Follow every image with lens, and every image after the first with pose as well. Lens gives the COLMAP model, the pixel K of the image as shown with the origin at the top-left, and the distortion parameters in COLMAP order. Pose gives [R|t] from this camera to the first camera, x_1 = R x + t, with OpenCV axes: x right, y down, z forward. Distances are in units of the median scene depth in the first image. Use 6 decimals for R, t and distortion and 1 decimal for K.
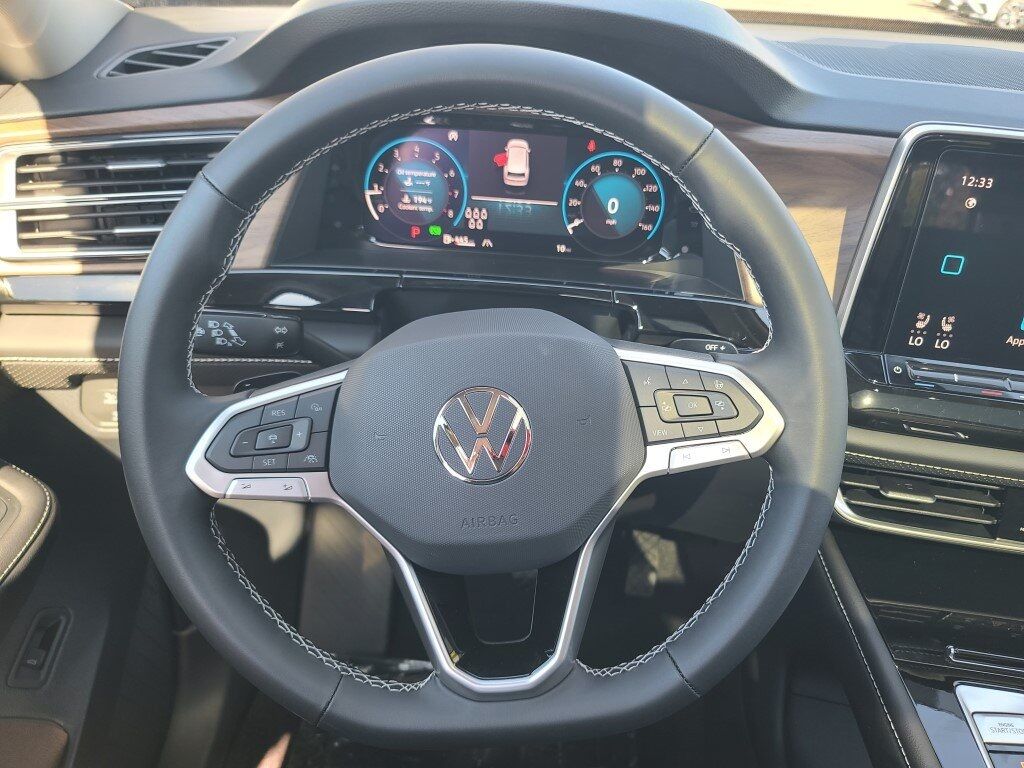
lens RADIAL K [[752.4, 0, 512.0], [0, 752.4, 384.0], [0, 0, 1]] dist [0.004221, -0.001318]
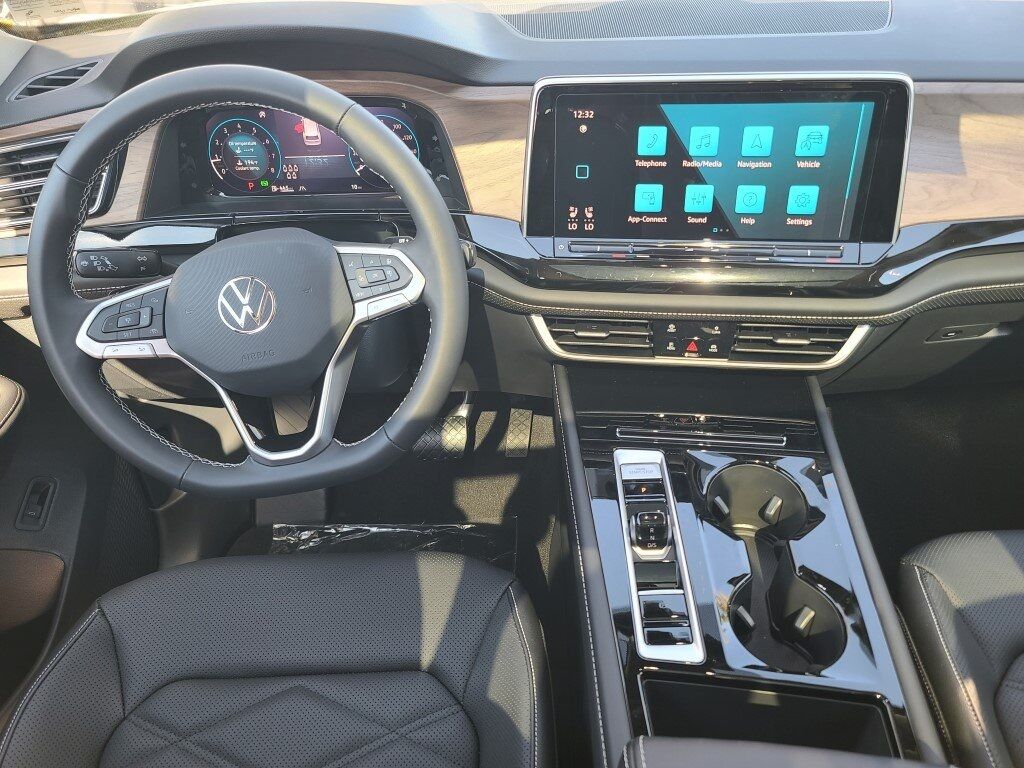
lens RADIAL K [[737.3, 0, 512.0], [0, 737.3, 384.0], [0, 0, 1]] dist [0.059885, -0.064042]
pose [[0.994962, -0.095032, -0.031925, 0.428533], [0.097138, 0.992618, 0.072613, 0.132736], [0.024789, -0.075349, 0.996849, -0.478103]]
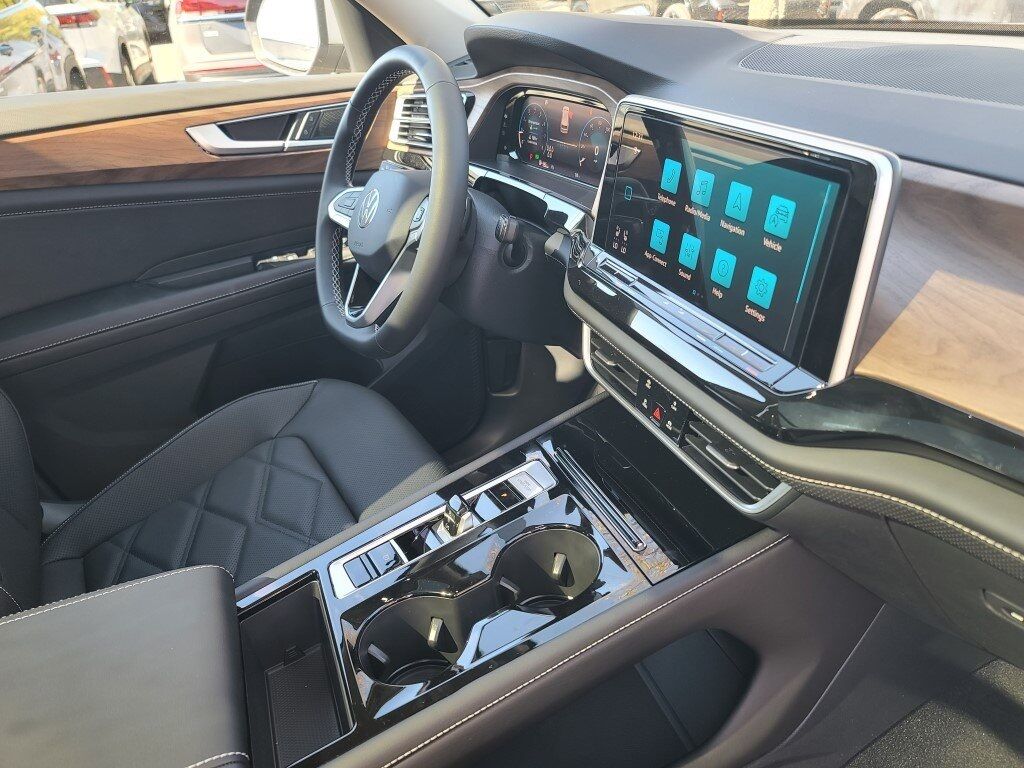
lens RADIAL K [[737.3, 0, 512.0], [0, 737.3, 384.0], [0, 0, 1]] dist [0.059885, -0.064042]
pose [[0.528594, 0.335572, -0.779731, 1.629995], [-0.349812, 0.923038, 0.160103, 0.032260], [0.773447, 0.188130, 0.605299, 0.015925]]
